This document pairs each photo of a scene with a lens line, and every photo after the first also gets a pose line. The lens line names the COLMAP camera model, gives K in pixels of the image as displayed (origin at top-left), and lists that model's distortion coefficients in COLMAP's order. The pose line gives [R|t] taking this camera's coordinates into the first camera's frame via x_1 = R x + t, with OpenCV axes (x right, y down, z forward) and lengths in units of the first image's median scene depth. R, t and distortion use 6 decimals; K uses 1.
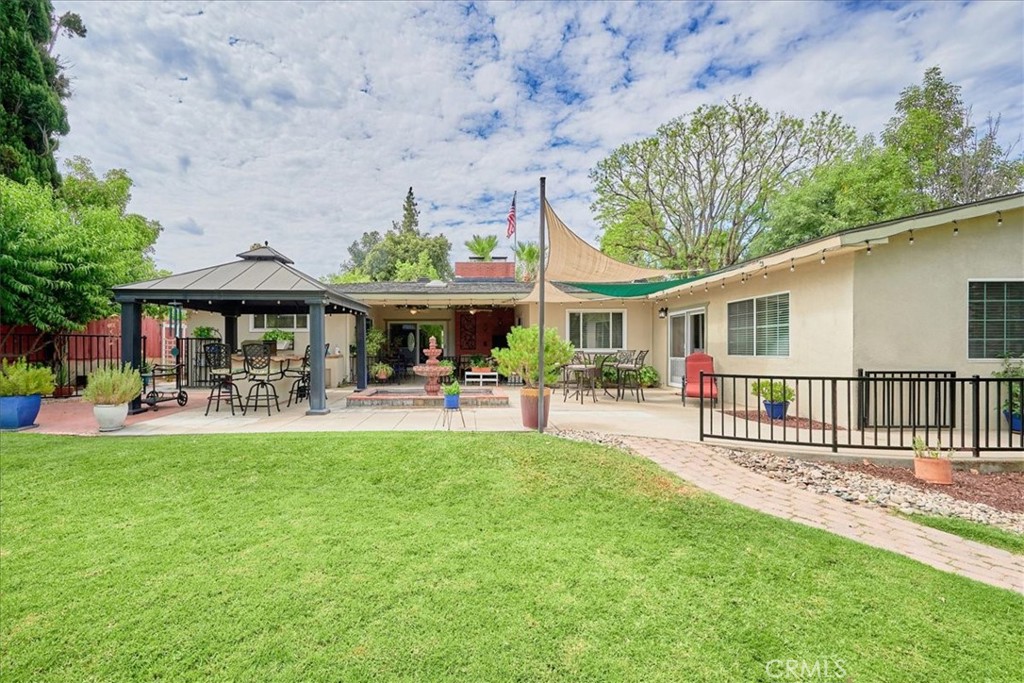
lens RADIAL K [[434.7, 0, 507.3], [0, 434.7, 349.8], [0, 0, 1]] dist [-0.004444, 0.000309]
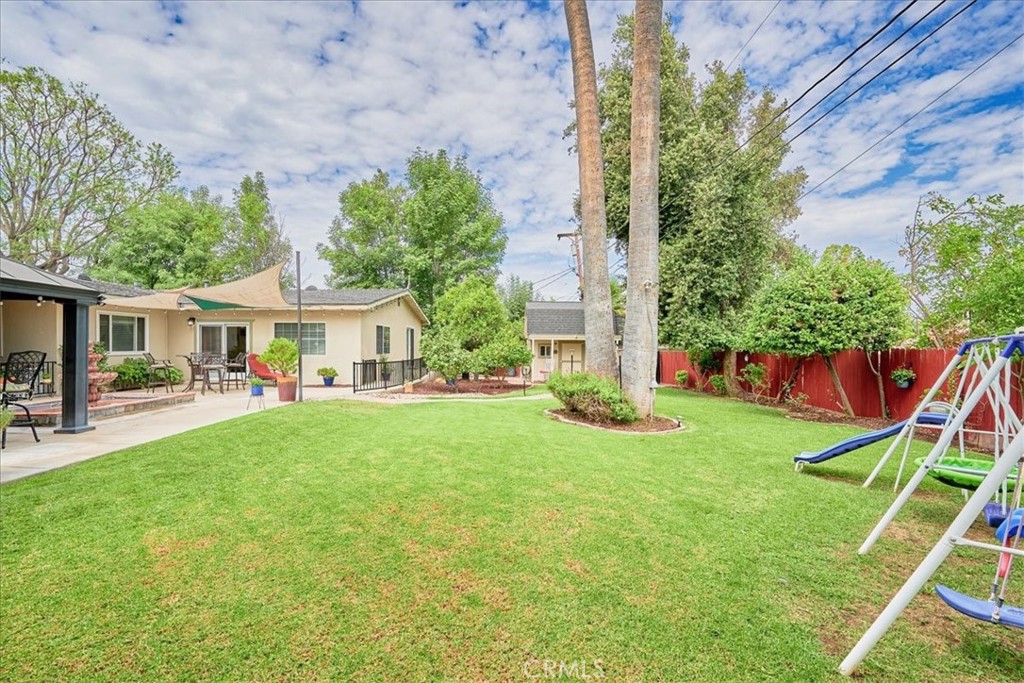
lens RADIAL K [[434.7, 0, 513.4], [0, 434.7, 336.5], [0, 0, 1]] dist [-0.004444, 0.000309]
pose [[0.003999, 0.024035, 0.999703, -0.807645], [-0.002206, 0.999709, -0.024026, -0.014364], [-0.999990, -0.002109, 0.004051, 0.080501]]
